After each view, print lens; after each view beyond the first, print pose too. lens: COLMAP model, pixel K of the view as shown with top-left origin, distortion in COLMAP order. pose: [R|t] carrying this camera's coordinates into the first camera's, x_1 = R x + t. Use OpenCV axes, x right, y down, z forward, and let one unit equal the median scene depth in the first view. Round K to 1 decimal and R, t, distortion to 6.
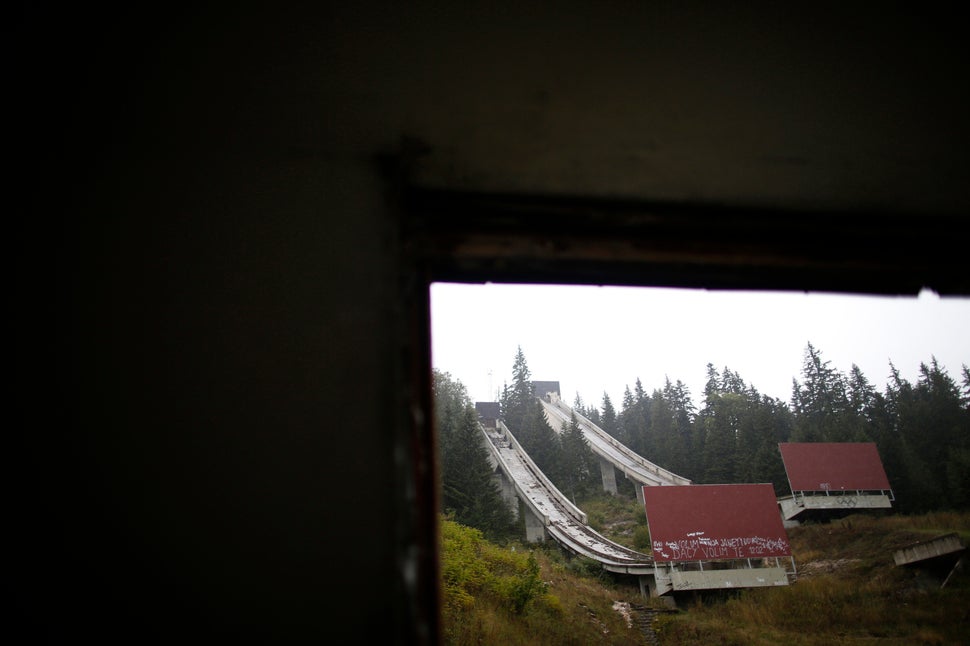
lens RADIAL K [[731.3, 0, 486.0], [0, 731.3, 304.6], [0, 0, 1]] dist [-0.002373, 0.005182]
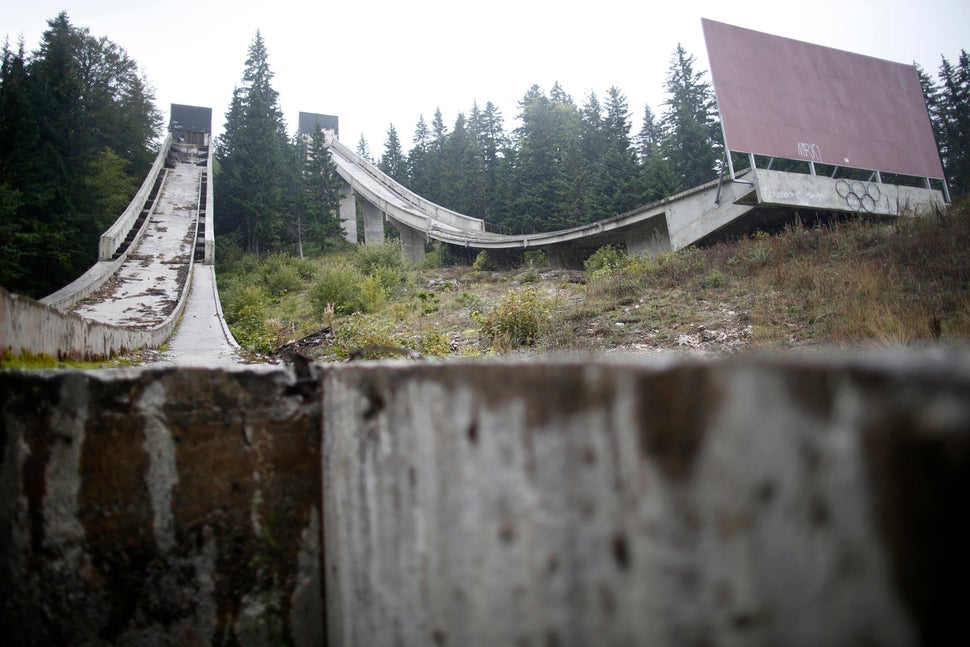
lens RADIAL K [[731.3, 0, 486.0], [0, 731.3, 305.1], [0, 0, 1]] dist [-0.002373, 0.005182]
pose [[0.971260, 0.029247, 0.236217, 0.110999], [-0.093353, 0.959713, 0.265019, 0.114345], [-0.218950, -0.279454, 0.934862, 0.325501]]
